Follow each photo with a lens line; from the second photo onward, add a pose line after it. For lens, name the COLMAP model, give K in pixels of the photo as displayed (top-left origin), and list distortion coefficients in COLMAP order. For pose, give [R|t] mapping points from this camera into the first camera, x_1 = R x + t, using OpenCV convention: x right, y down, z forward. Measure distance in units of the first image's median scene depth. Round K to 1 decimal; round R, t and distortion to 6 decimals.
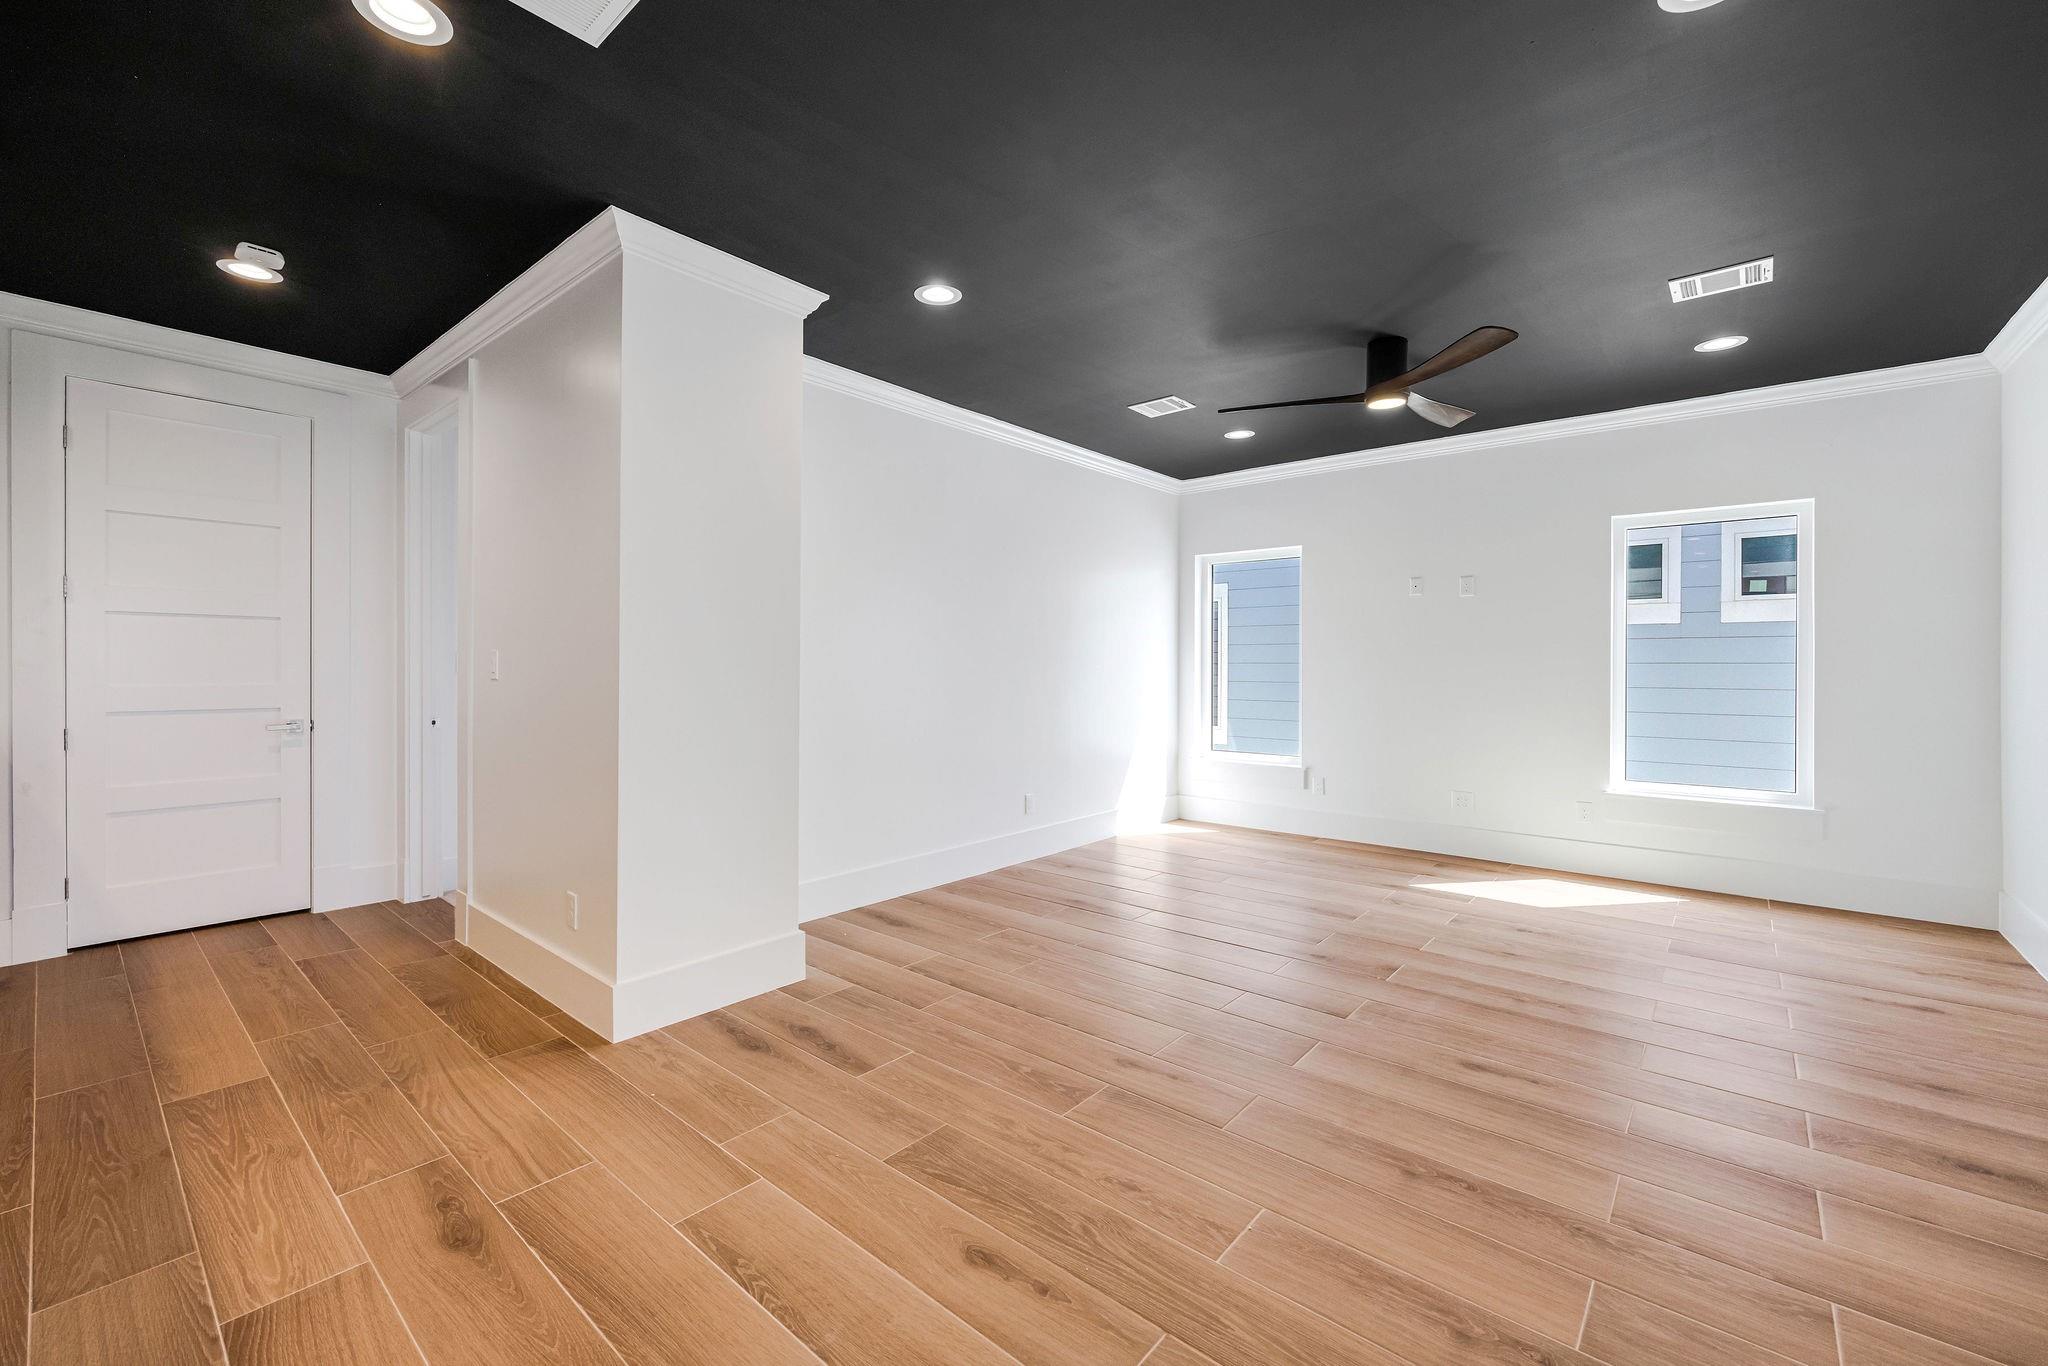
lens RADIAL K [[835.1, 0, 1023.0], [0, 835.1, 672.4], [0, 0, 1]] dist [0.001039, 0.000175]
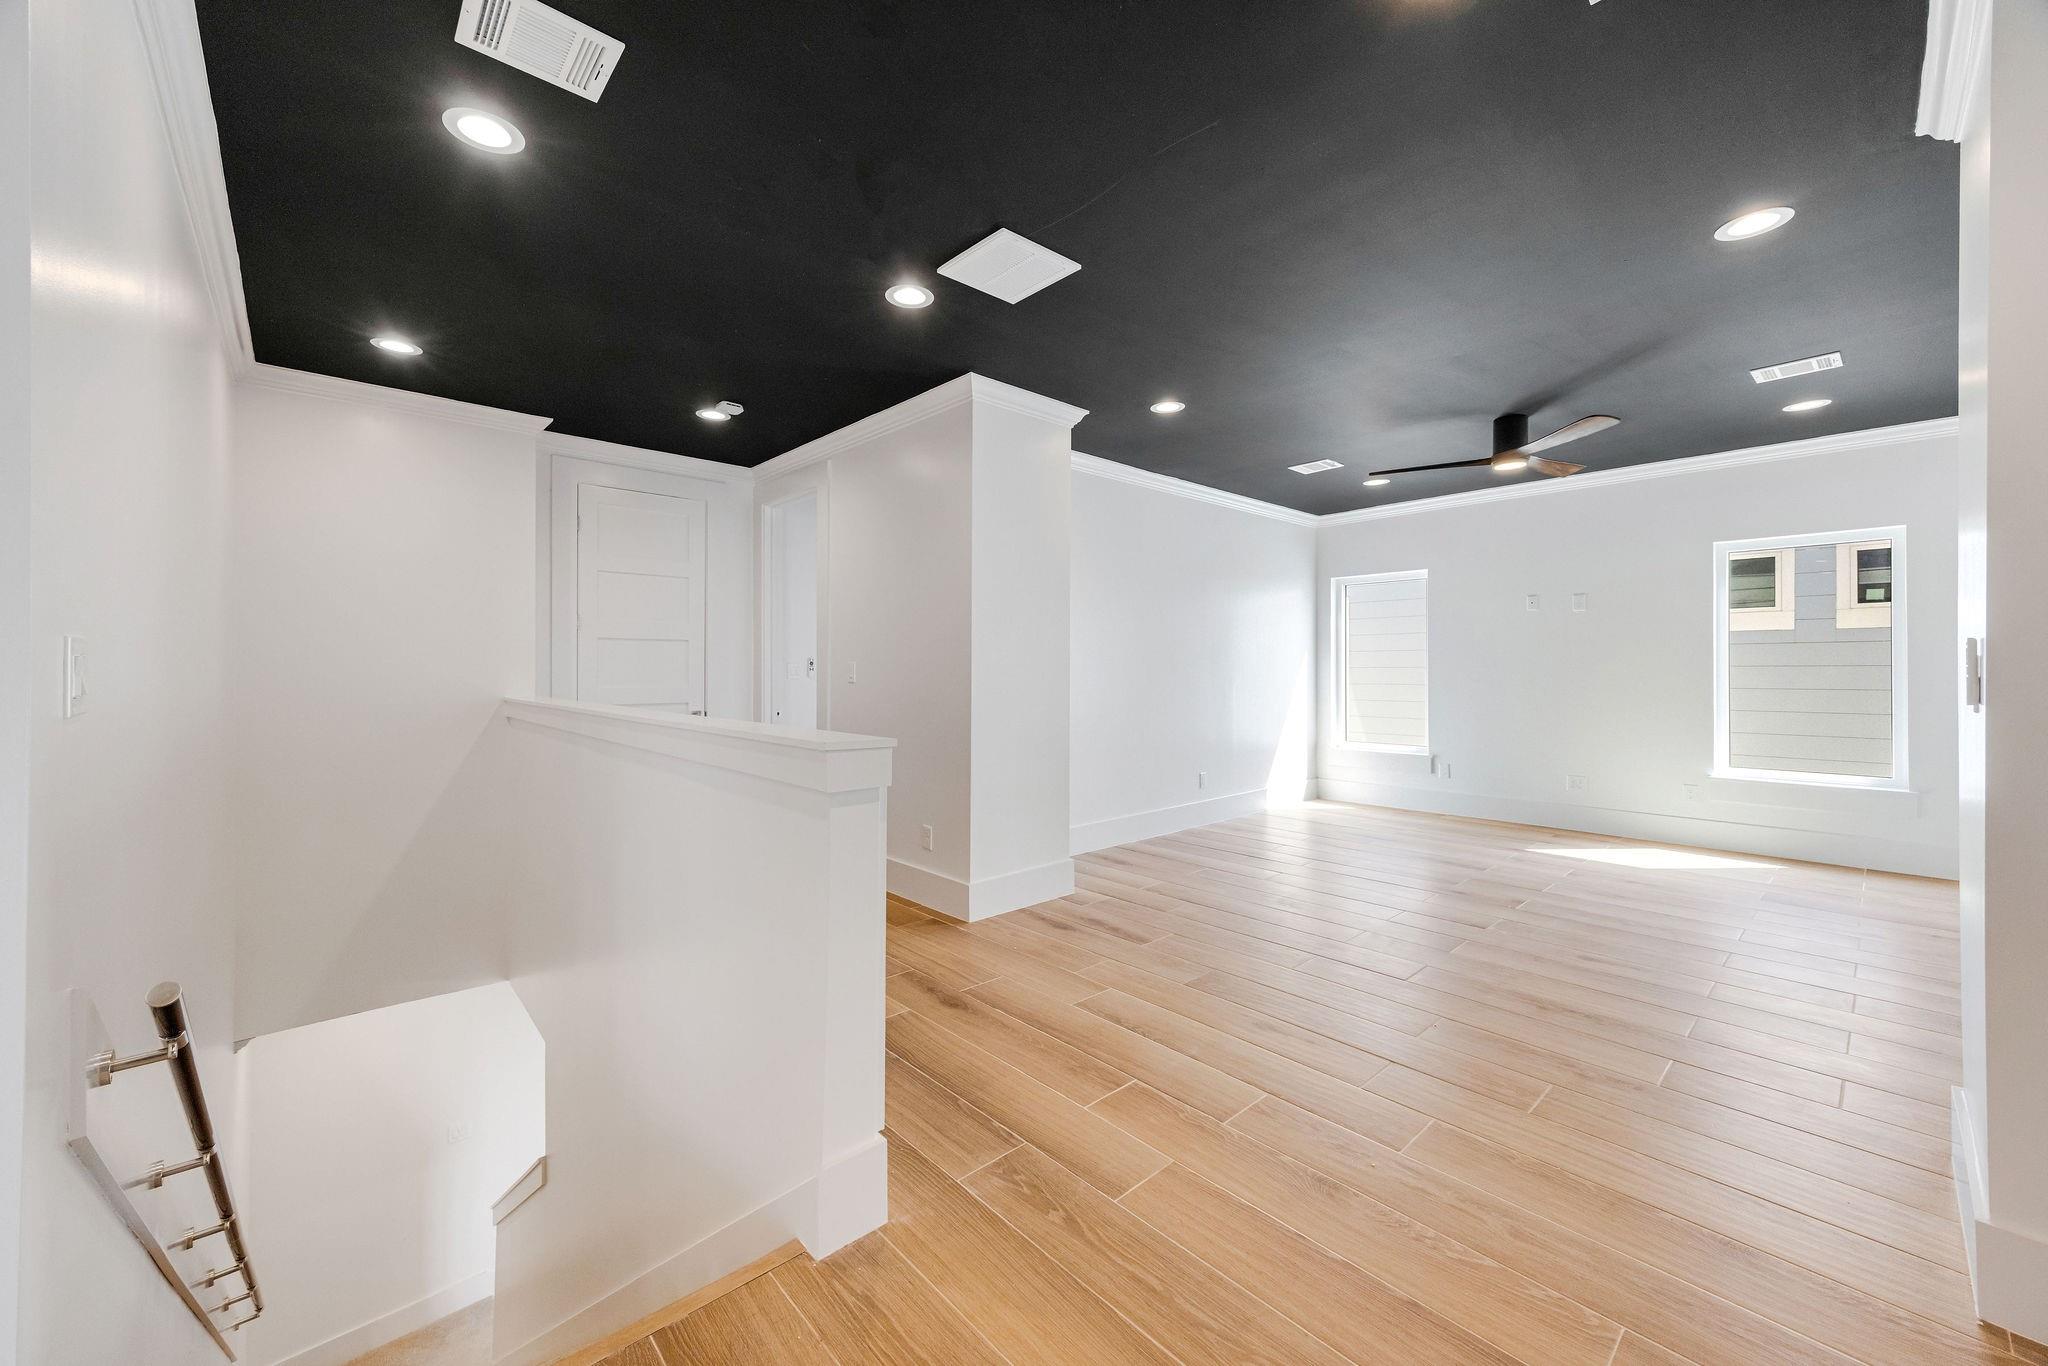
lens RADIAL K [[780.2, 0, 1024.6], [0, 780.2, 672.4], [0, 0, 1]] dist [0.013137, 0.000387]
pose [[0.992064, -0.004443, -0.125657, -0.134158], [0.003700, 0.999974, -0.006144, 0.000324], [0.125681, 0.005631, 0.992055, -0.249878]]
